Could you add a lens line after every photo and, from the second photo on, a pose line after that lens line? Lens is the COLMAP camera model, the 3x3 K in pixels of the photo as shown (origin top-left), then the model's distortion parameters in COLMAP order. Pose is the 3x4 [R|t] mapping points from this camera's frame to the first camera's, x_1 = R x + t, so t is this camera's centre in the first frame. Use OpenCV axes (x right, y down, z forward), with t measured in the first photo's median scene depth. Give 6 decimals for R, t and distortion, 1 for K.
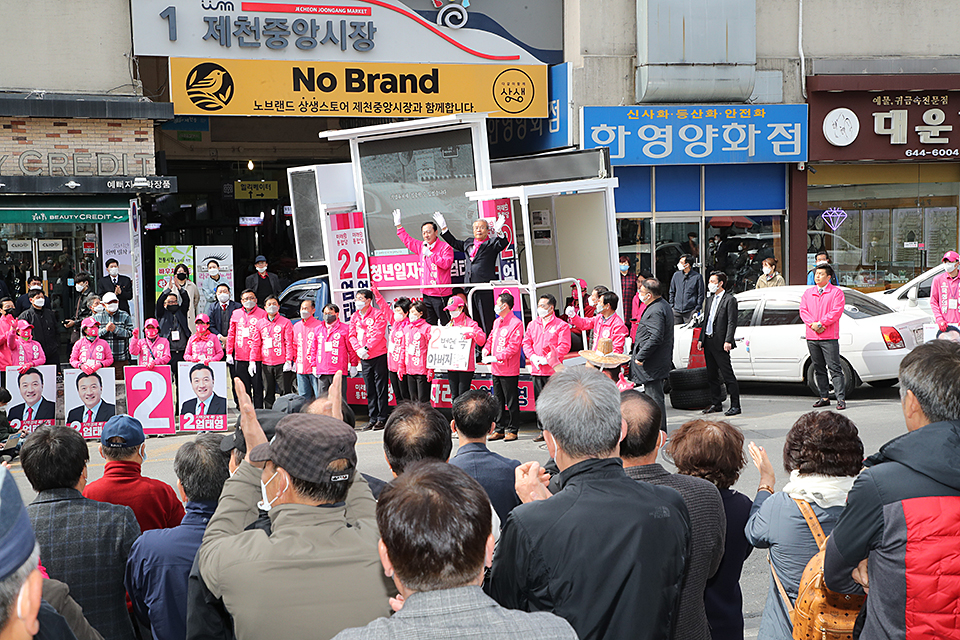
lens RADIAL K [[1590.1, 0, 480.0], [0, 1590.1, 320.0], [0, 0, 1]] dist [0.167498, 0.037288]
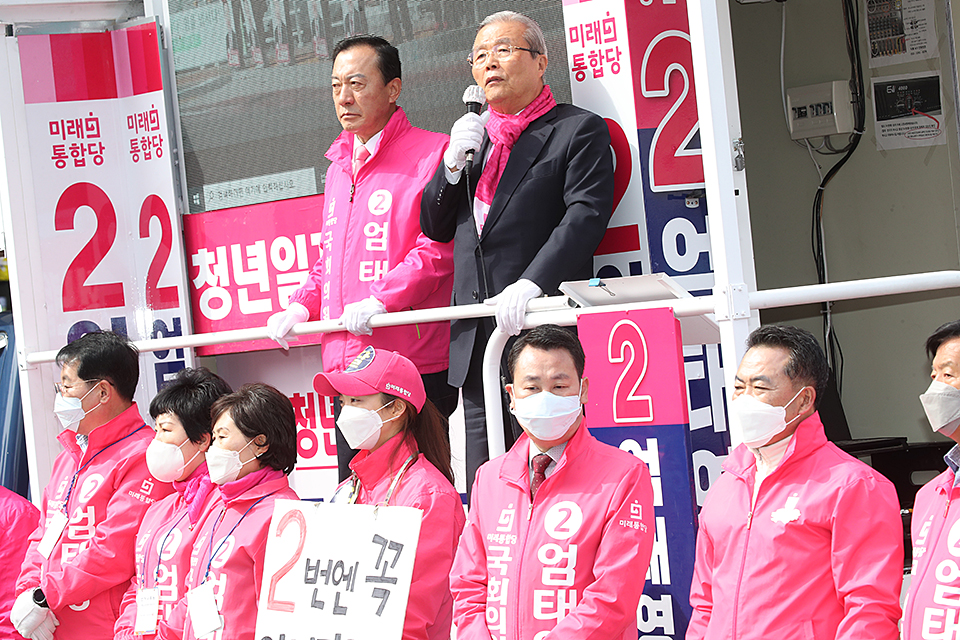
lens RADIAL K [[4080.6, 0, 480.0], [0, 4080.6, 320.0], [0, 0, 1]] dist [-0.028830, 0.981376]
pose [[0.975495, -0.001848, -0.220016, 0.084852], [-0.012590, 0.997857, -0.064205, 0.010957], [0.219663, 0.065402, 0.973381, 0.355399]]
